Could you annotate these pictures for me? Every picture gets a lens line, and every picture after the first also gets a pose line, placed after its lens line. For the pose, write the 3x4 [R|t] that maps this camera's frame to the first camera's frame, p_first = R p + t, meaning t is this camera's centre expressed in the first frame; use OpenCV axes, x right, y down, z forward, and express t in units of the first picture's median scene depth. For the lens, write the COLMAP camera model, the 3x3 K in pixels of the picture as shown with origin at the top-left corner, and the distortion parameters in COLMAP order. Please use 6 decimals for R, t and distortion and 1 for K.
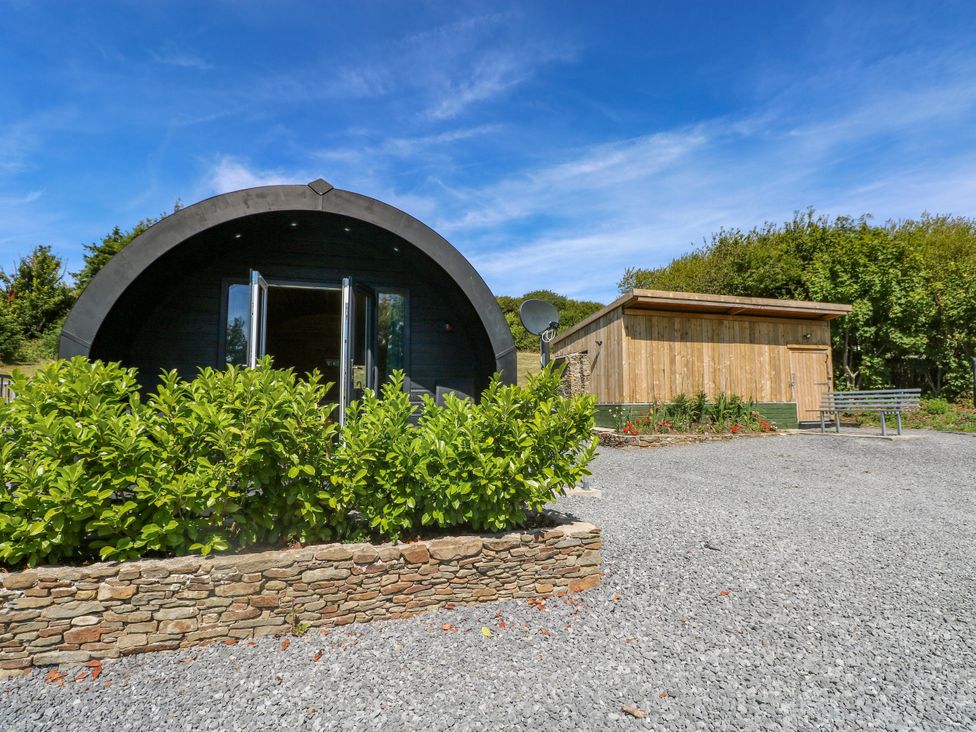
lens RADIAL K [[514.7, 0, 486.1], [0, 514.7, 359.1], [0, 0, 1]] dist [0.003052, -0.012600]
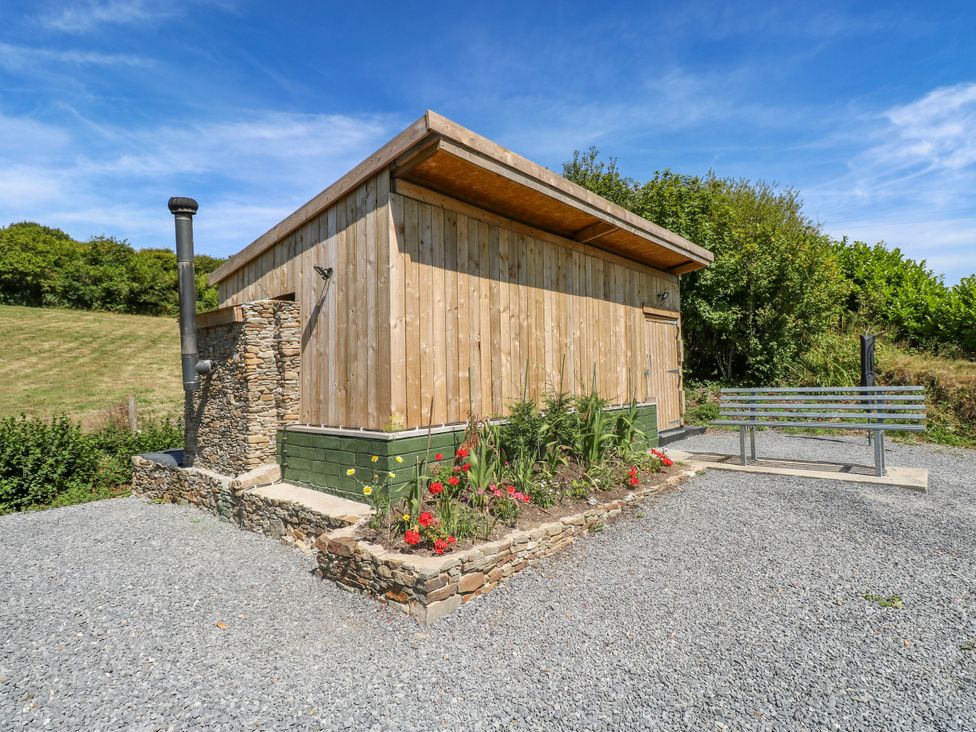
lens RADIAL K [[514.7, 0, 487.0], [0, 514.7, 359.5], [0, 0, 1]] dist [0.003052, -0.012600]
pose [[0.861792, 0.005895, 0.507228, 0.130120], [-0.027641, 0.998993, 0.035352, 0.018051], [-0.506509, -0.044486, 0.861086, 0.608559]]
